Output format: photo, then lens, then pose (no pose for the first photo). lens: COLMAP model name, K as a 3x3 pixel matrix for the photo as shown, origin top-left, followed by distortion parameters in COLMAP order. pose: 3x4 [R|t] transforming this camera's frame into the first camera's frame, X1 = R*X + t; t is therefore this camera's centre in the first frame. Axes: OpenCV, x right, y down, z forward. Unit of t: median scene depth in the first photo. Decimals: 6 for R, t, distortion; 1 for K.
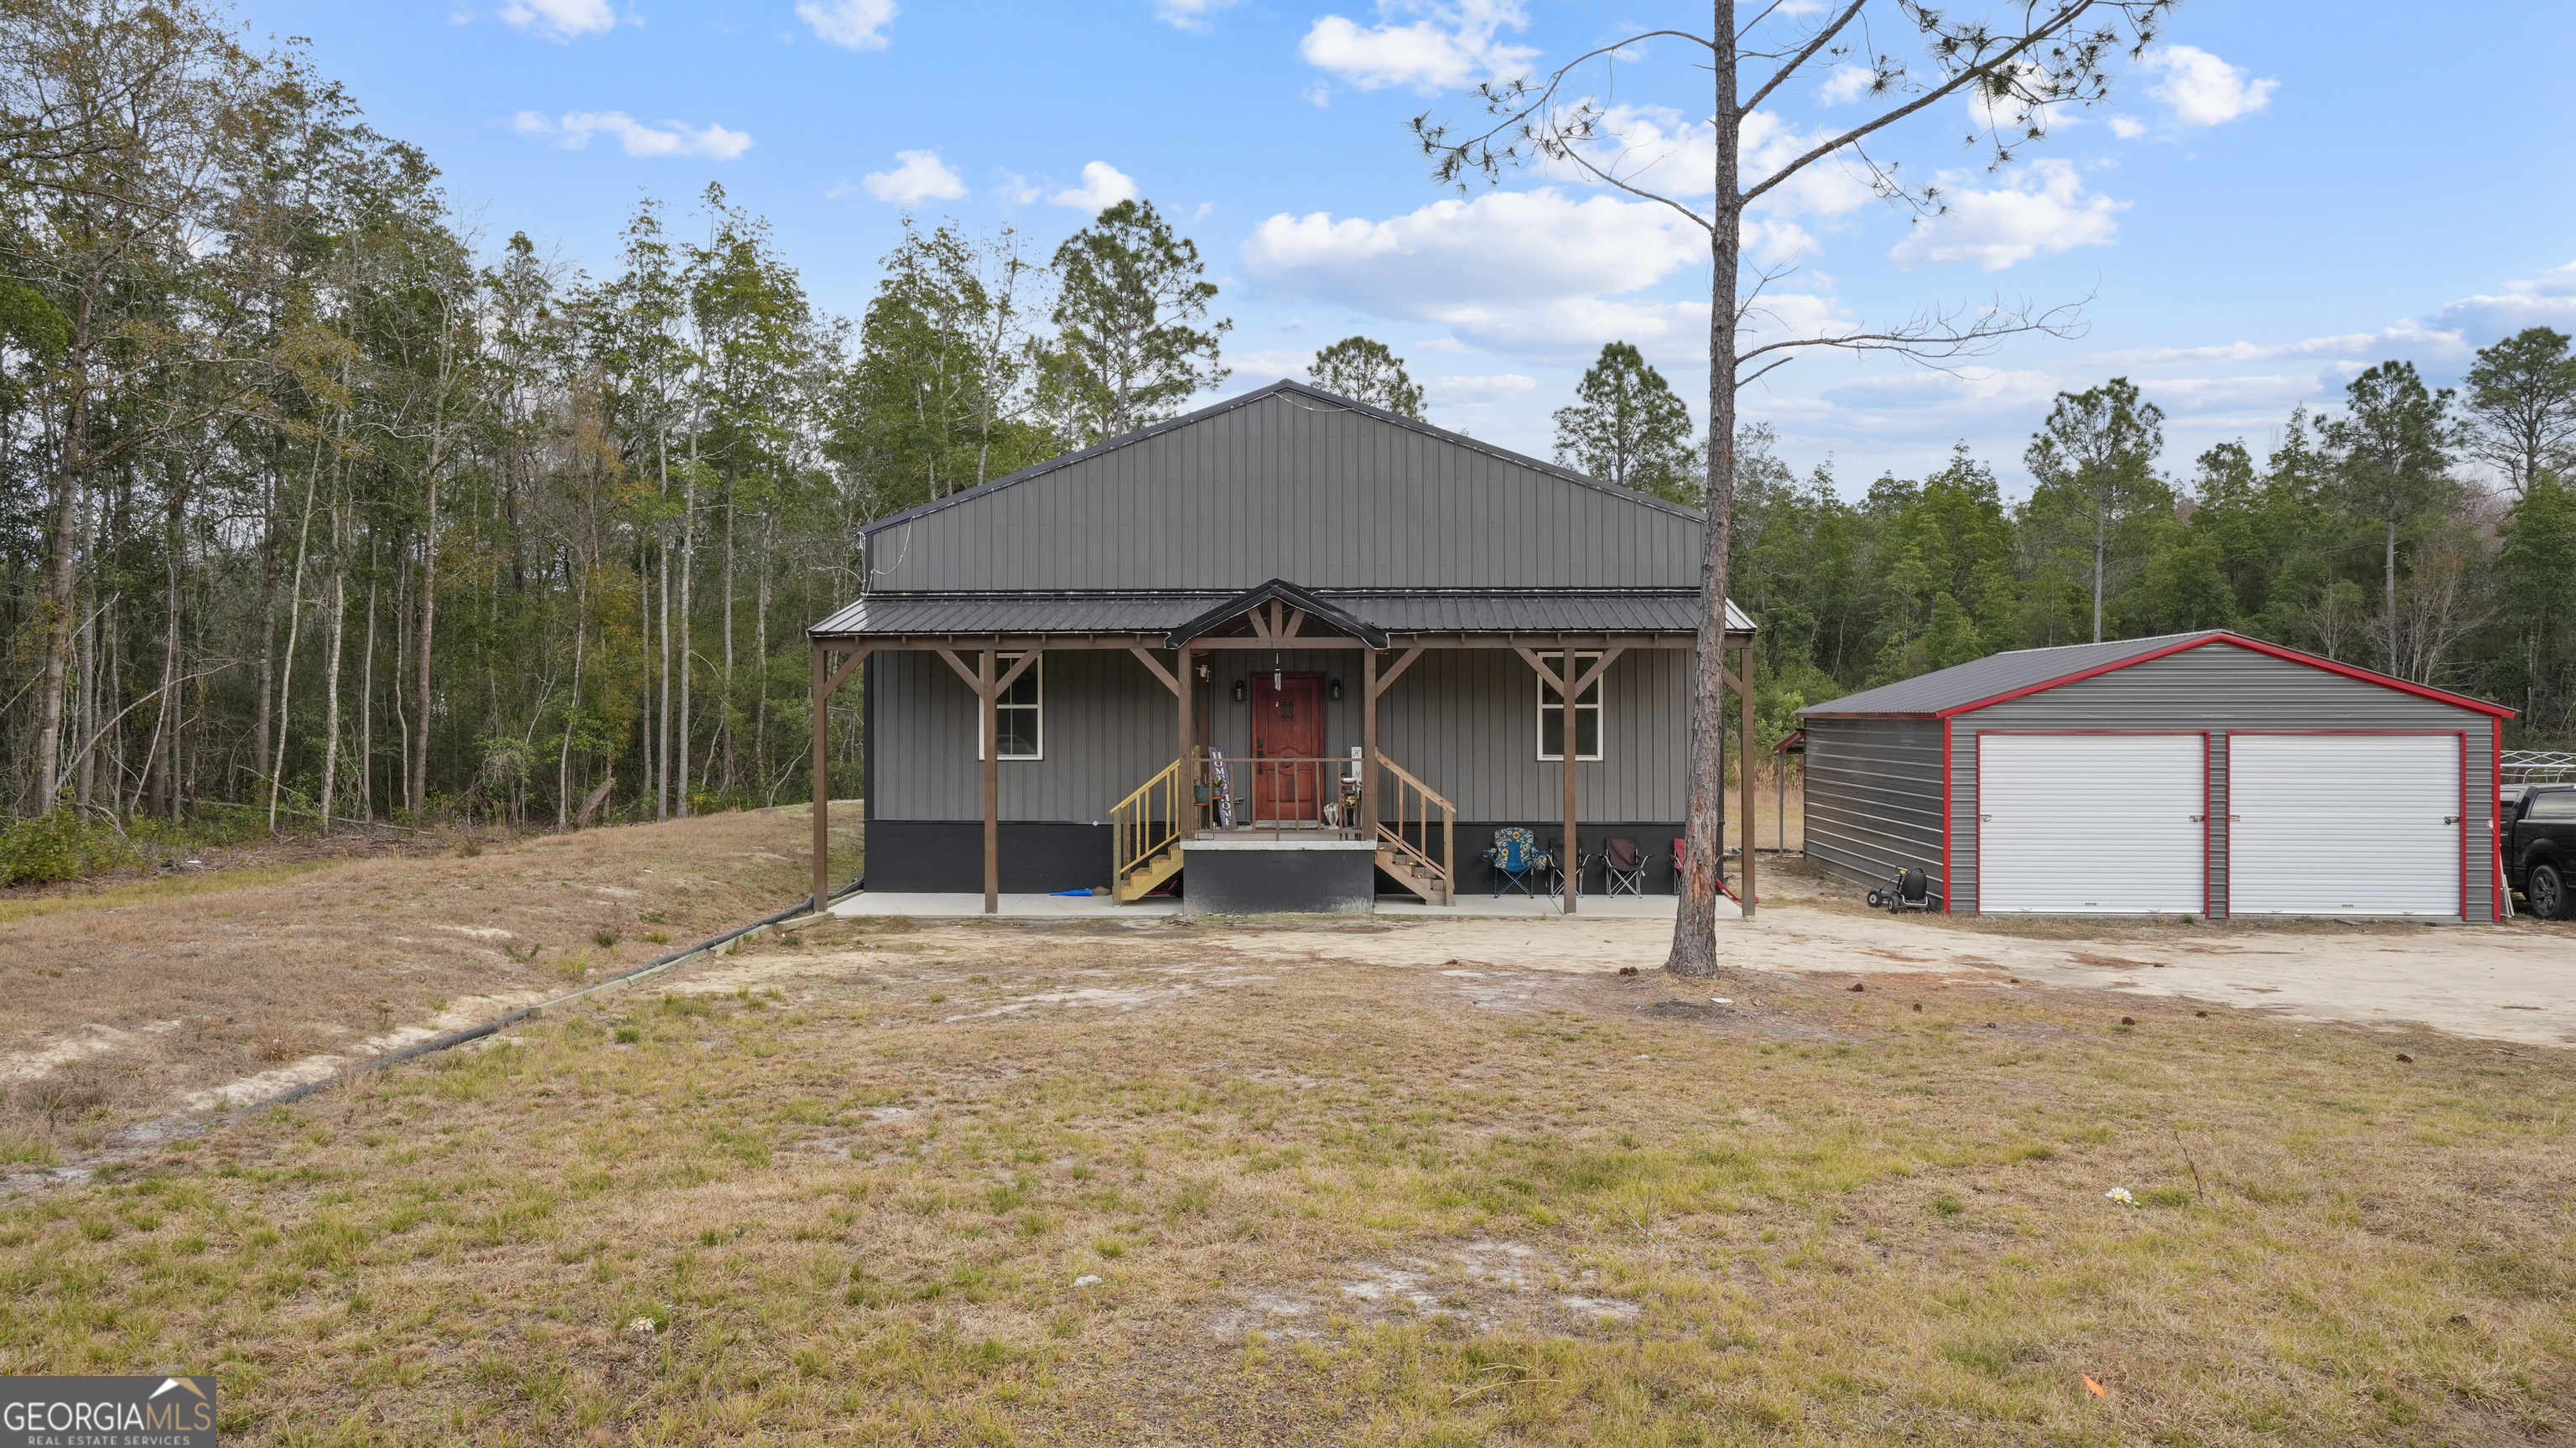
lens RADIAL K [[1841.5, 0, 1288.0], [0, 1841.5, 724.0], [0, 0, 1]] dist [0.103653, 0.005340]
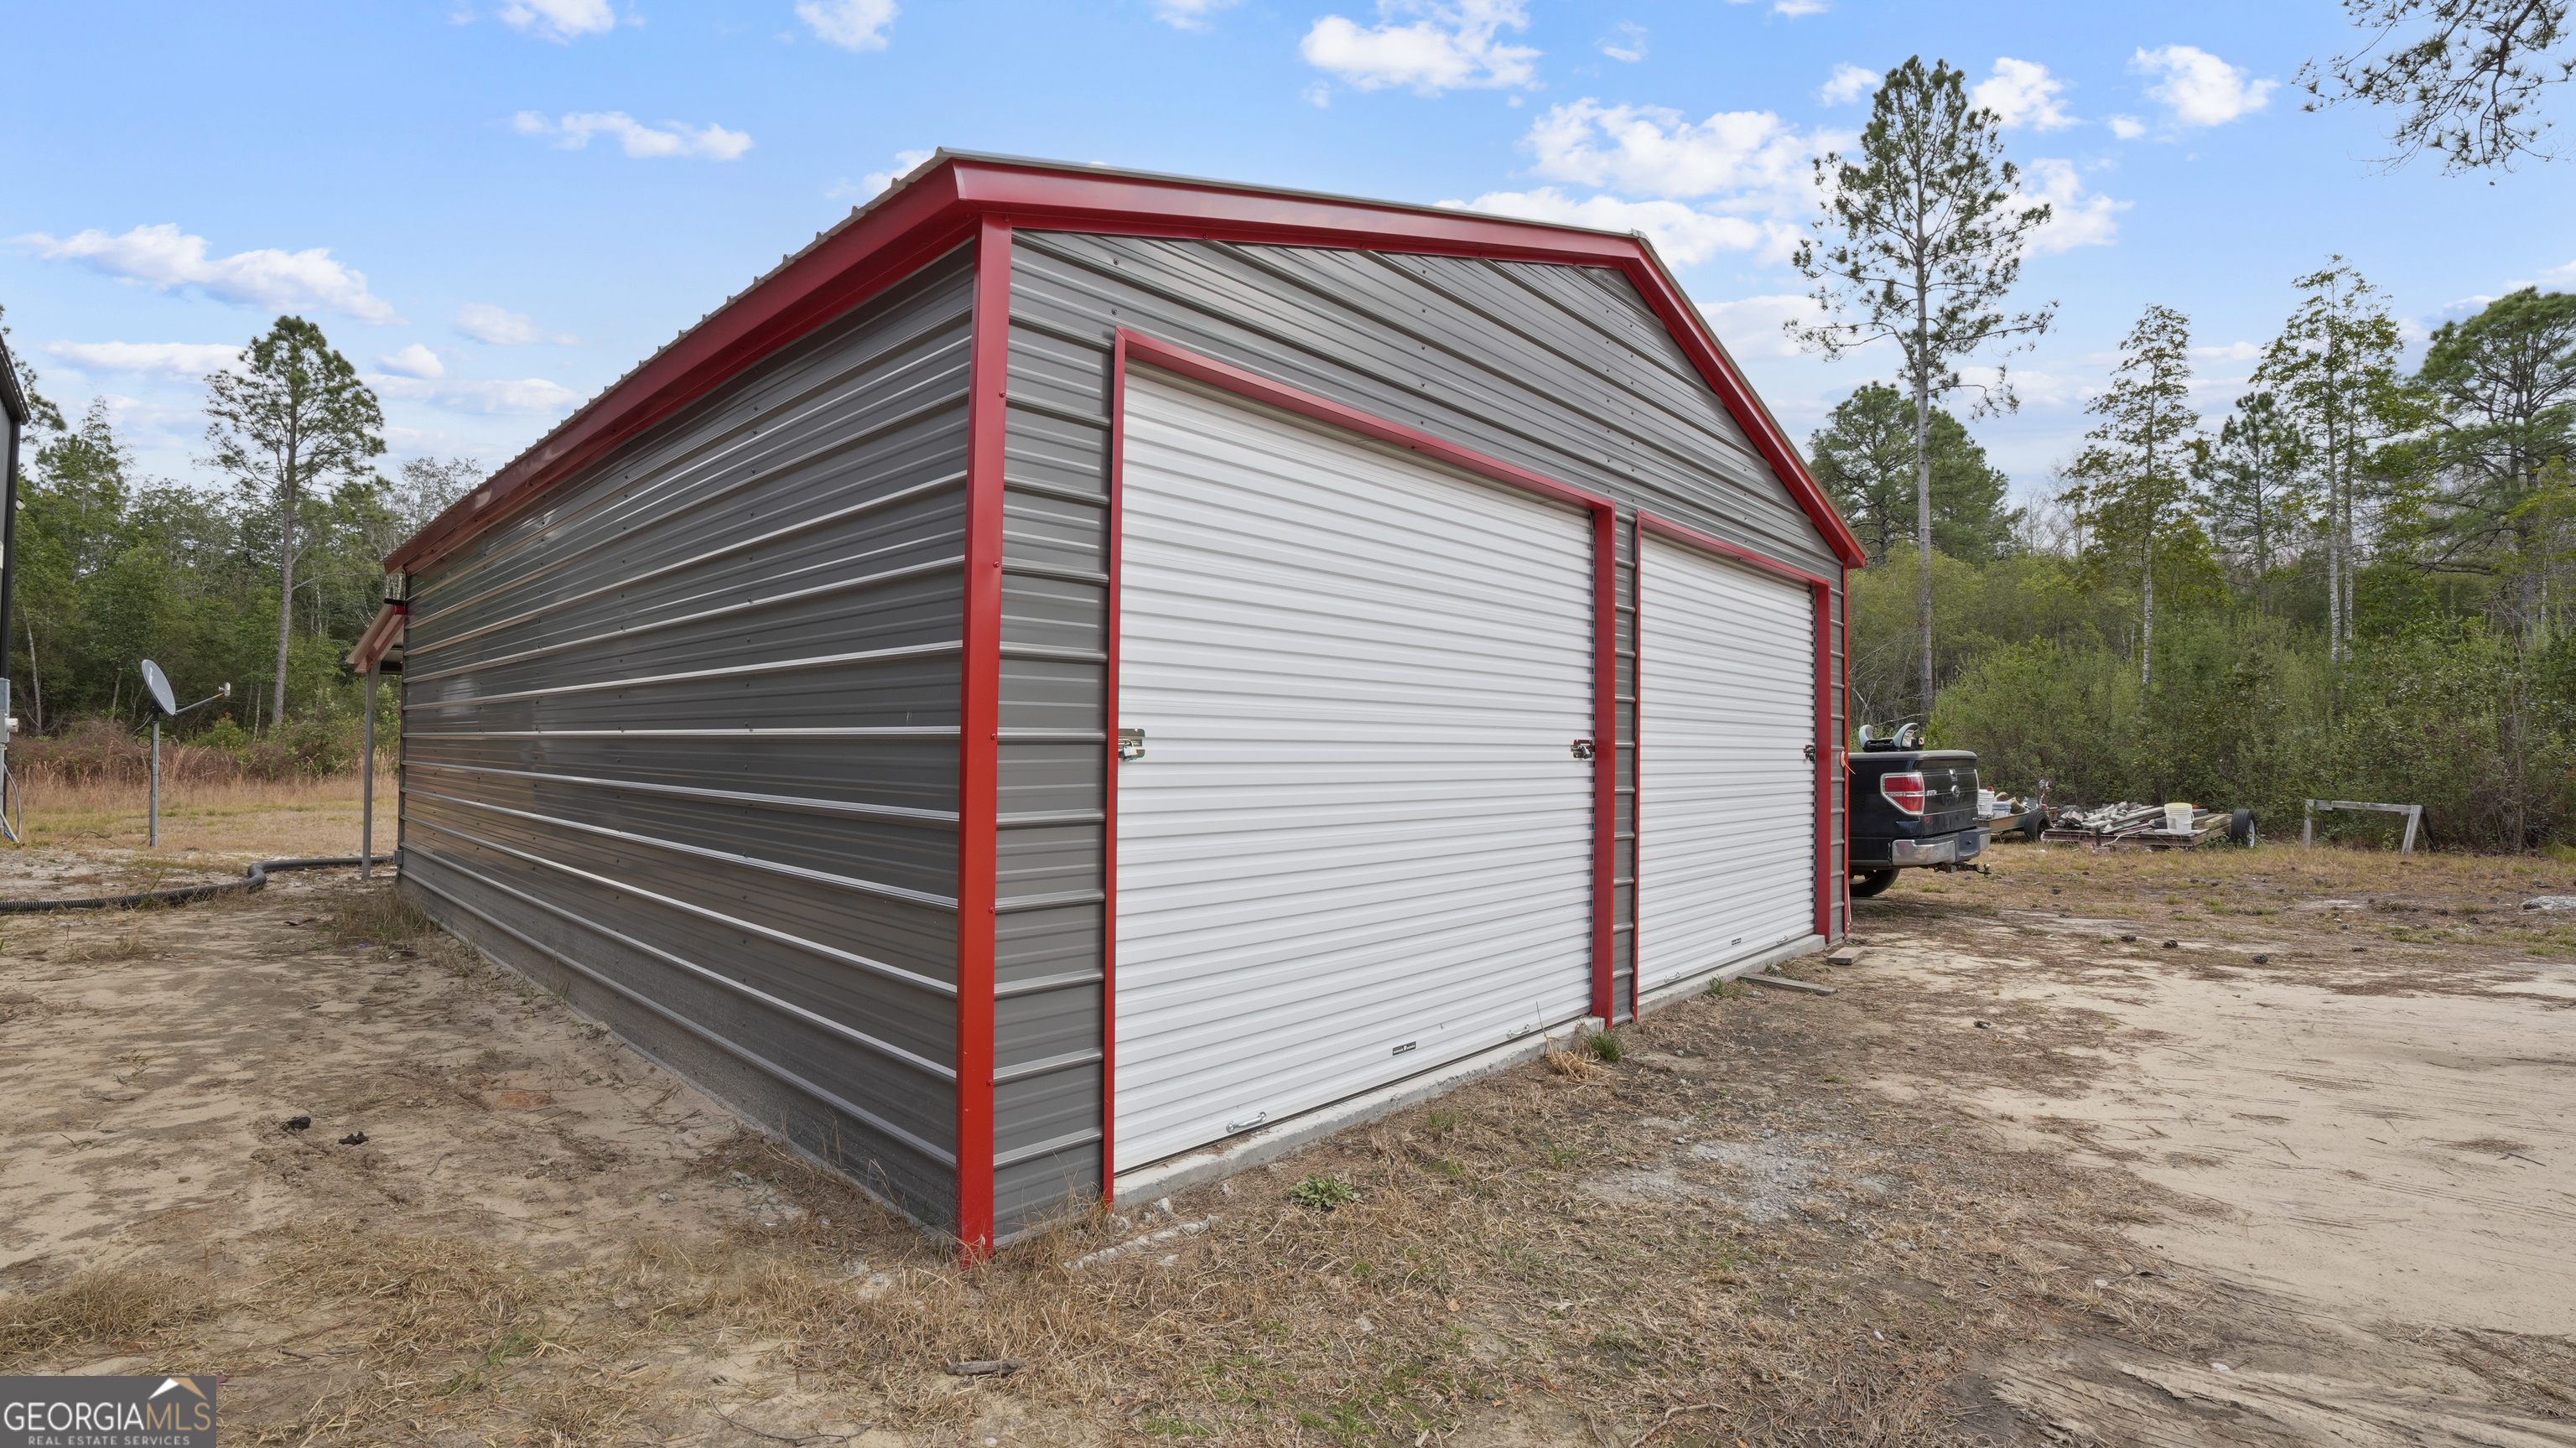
lens RADIAL K [[1131.3, 0, 1277.0], [0, 1131.3, 724.5], [0, 0, 1]] dist [-0.079965, 0.020106]
pose [[0.638459, 0.024279, 0.769273, 0.084982], [-0.005465, 0.999620, -0.027013, 0.015222], [-0.769636, 0.013043, 0.638349, 0.268987]]
